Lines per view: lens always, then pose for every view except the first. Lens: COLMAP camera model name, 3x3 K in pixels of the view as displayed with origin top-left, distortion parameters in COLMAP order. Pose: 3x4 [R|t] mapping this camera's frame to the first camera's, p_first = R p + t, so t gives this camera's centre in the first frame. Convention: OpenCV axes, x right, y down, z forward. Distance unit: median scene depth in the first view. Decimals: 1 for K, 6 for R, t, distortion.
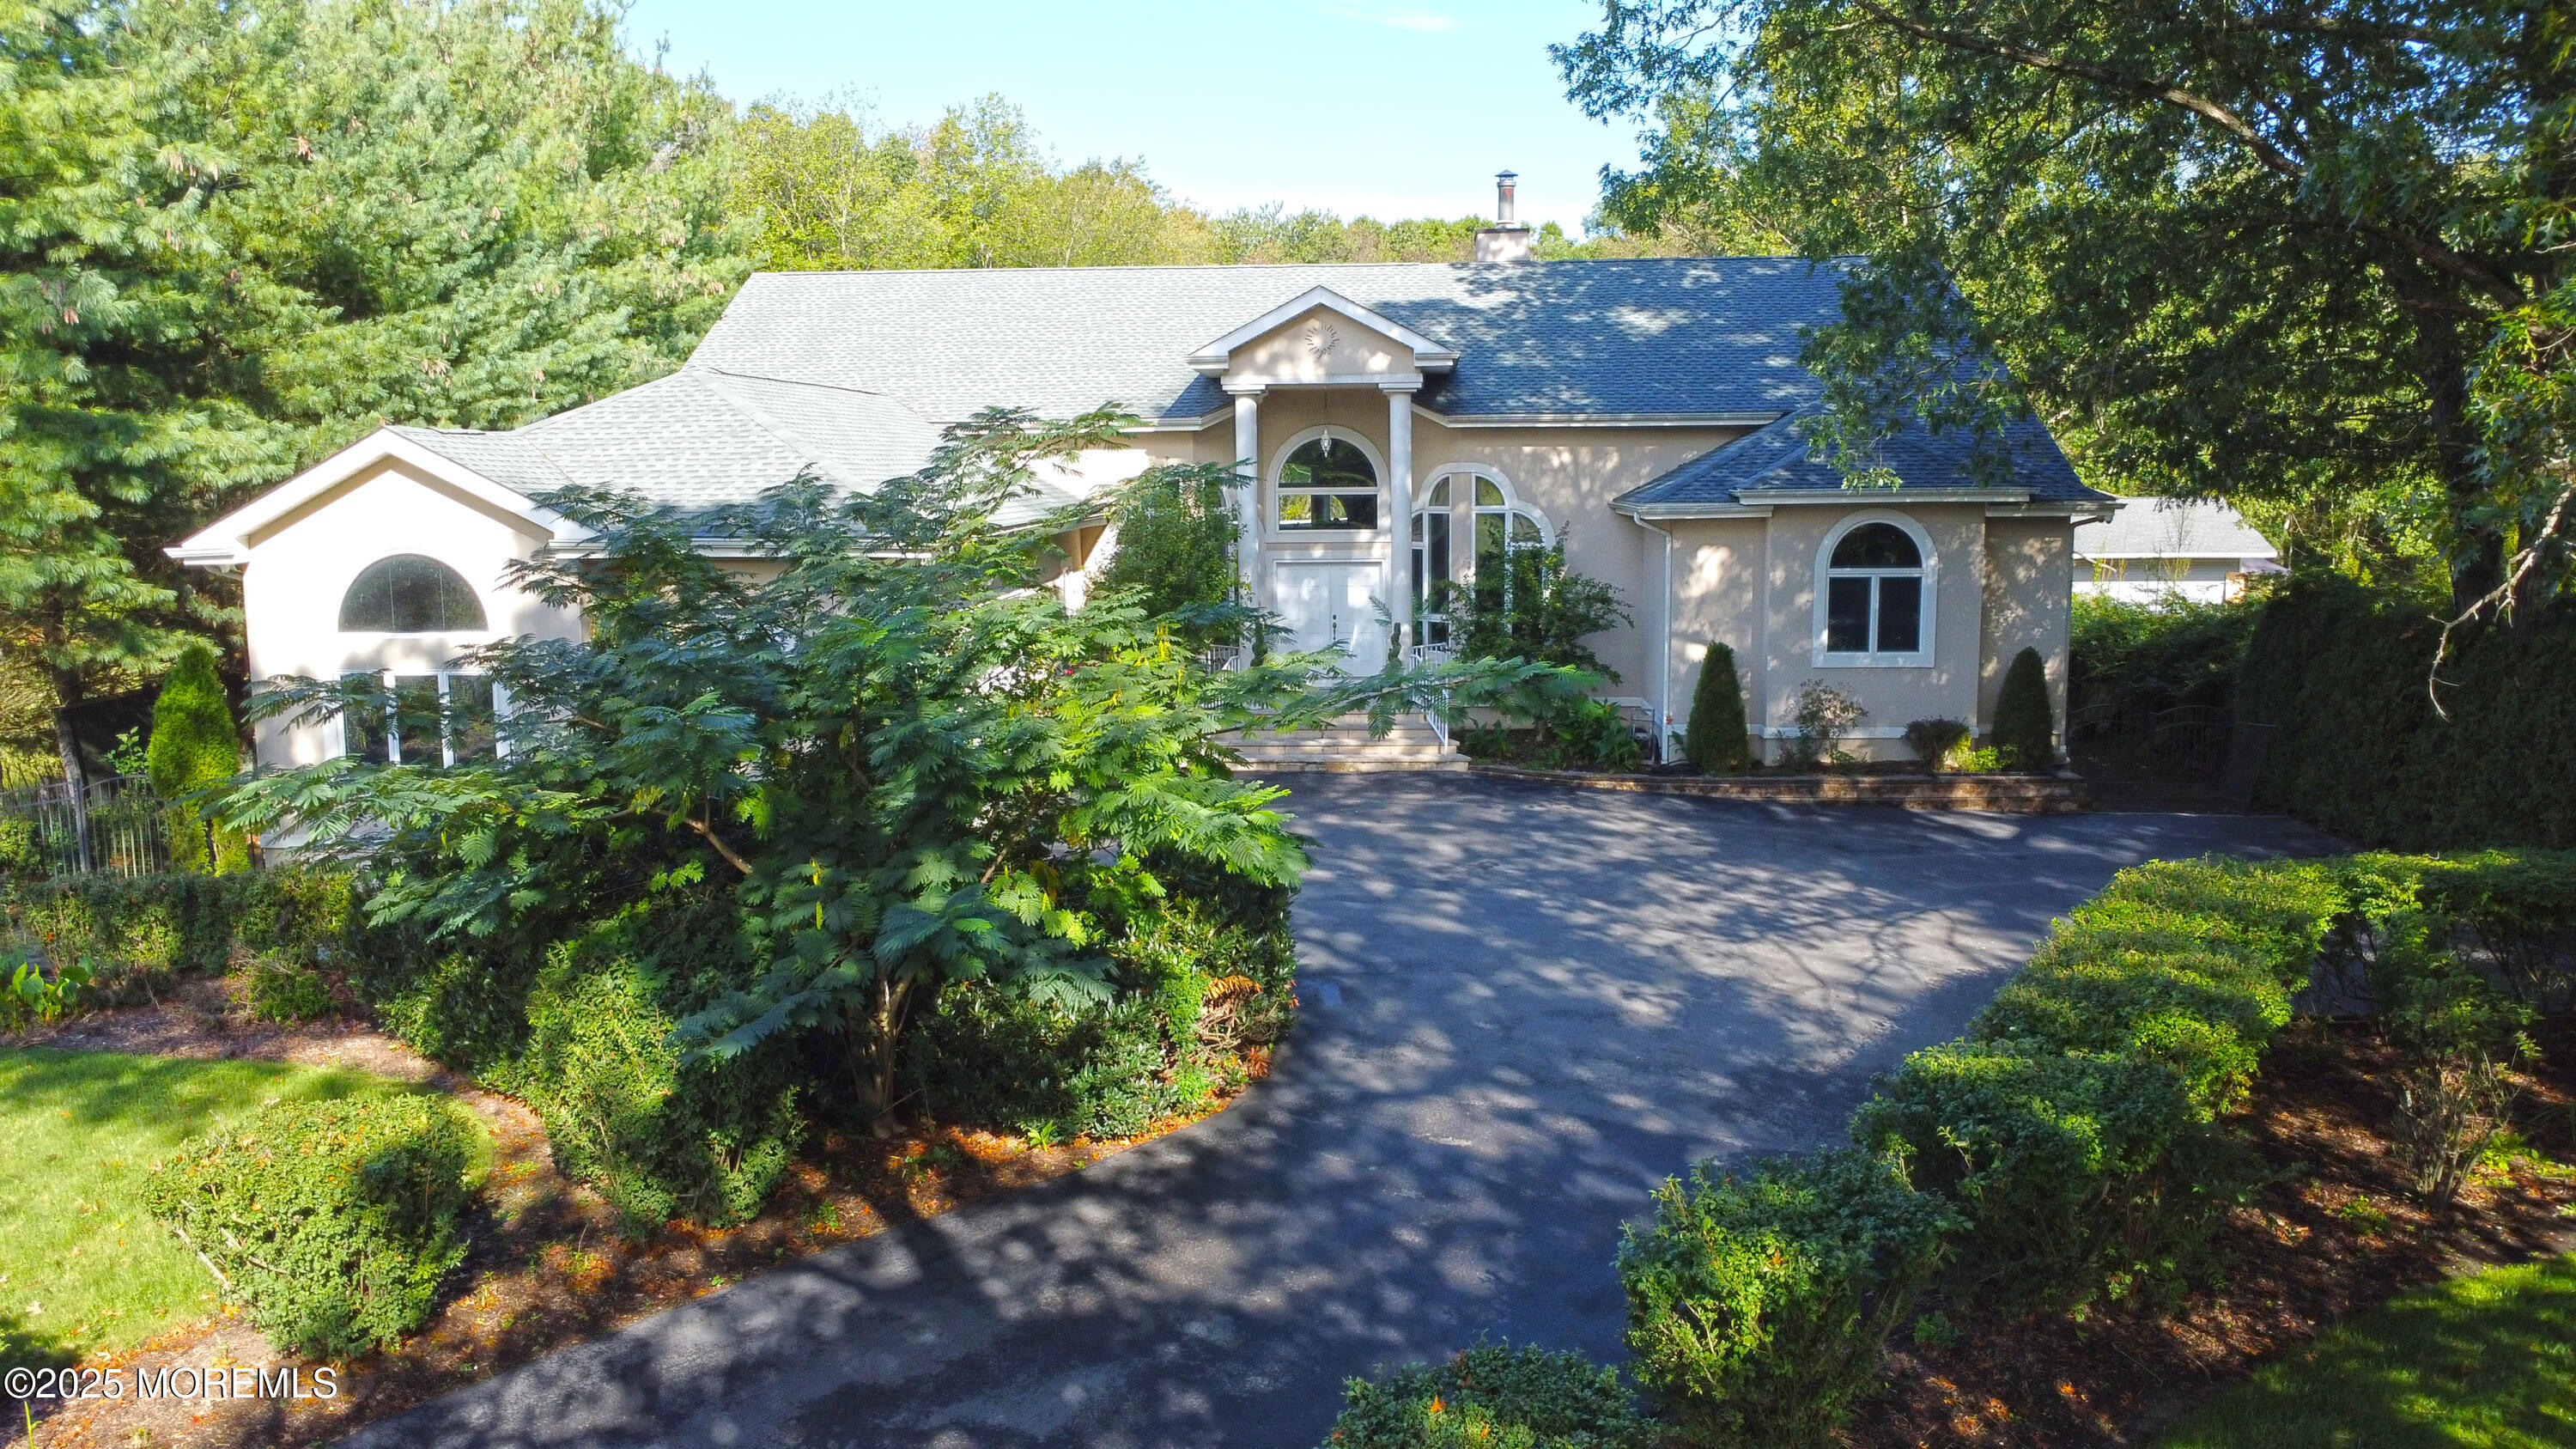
lens RADIAL K [[1742.9, 0, 1283.6], [0, 1742.9, 725.2], [0, 0, 1]] dist [-0.013869, 0.000929]
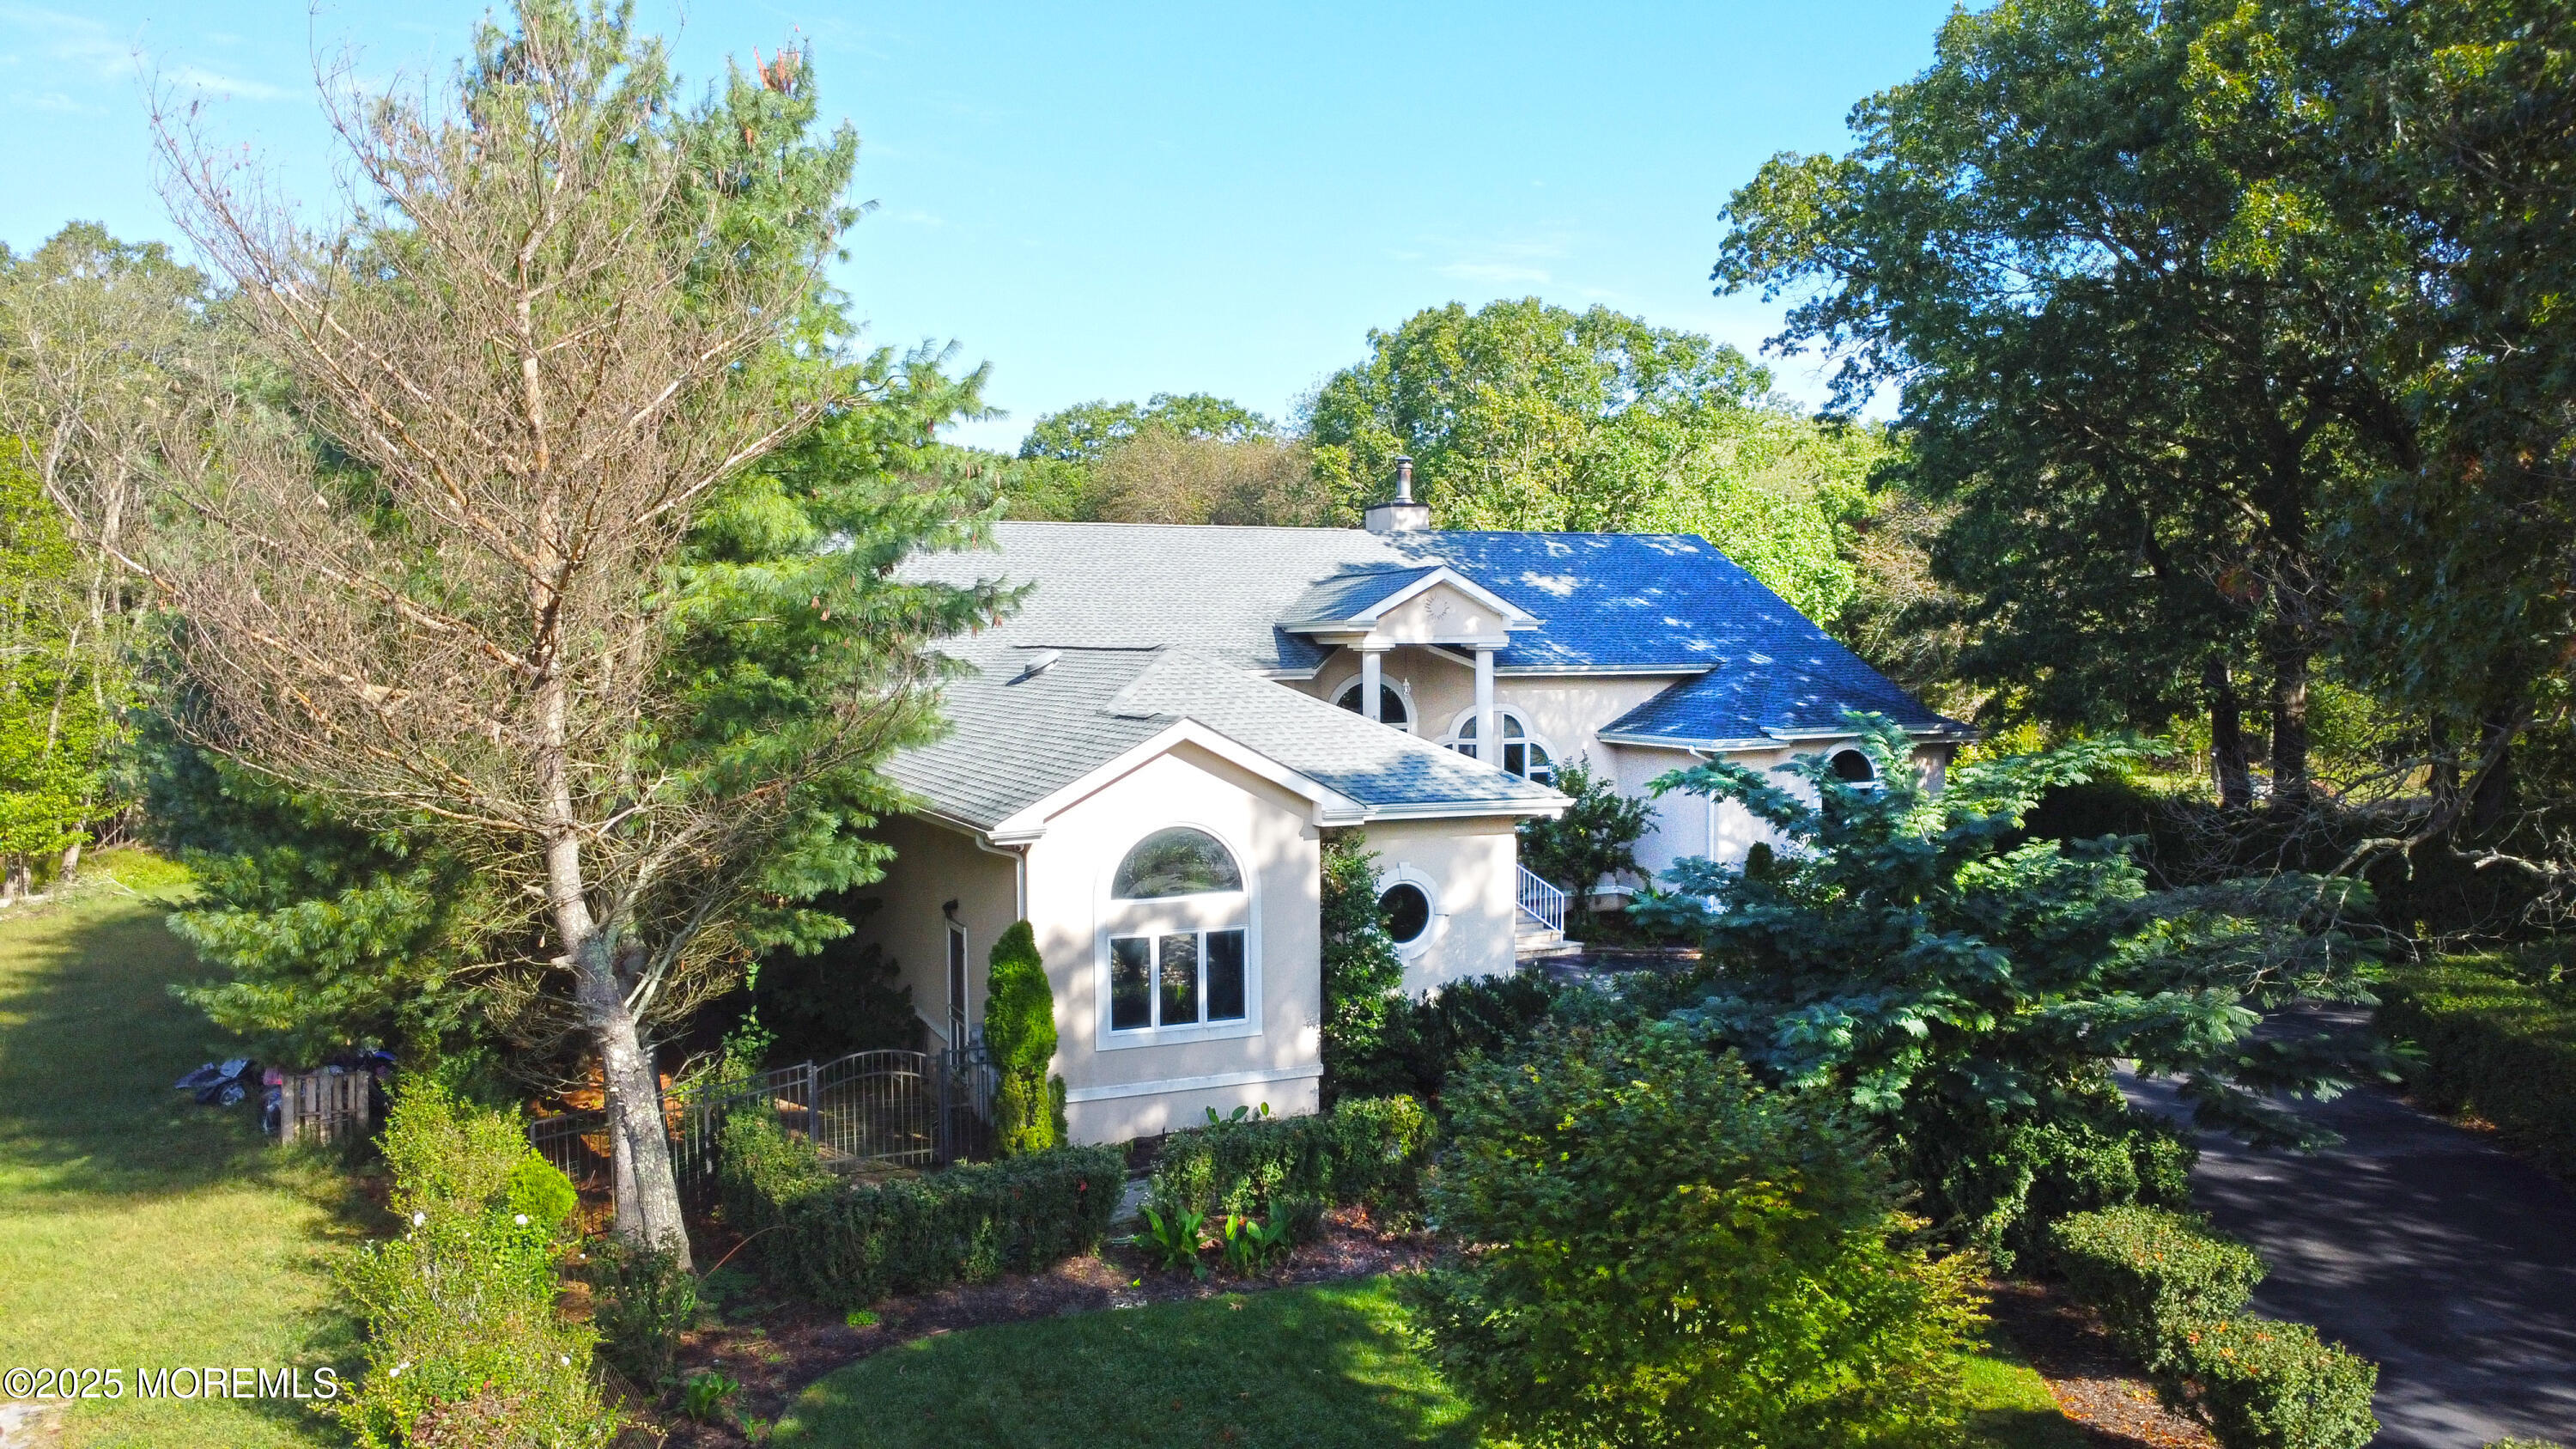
lens RADIAL K [[1742.9, 0, 1294.2], [0, 1742.9, 725.5], [0, 0, 1]] dist [-0.013869, 0.000929]
pose [[0.891564, -0.017866, 0.452543, -0.617937], [0.063895, 0.994189, -0.086630, -0.040115], [-0.448366, 0.106152, 0.887525, -0.027948]]
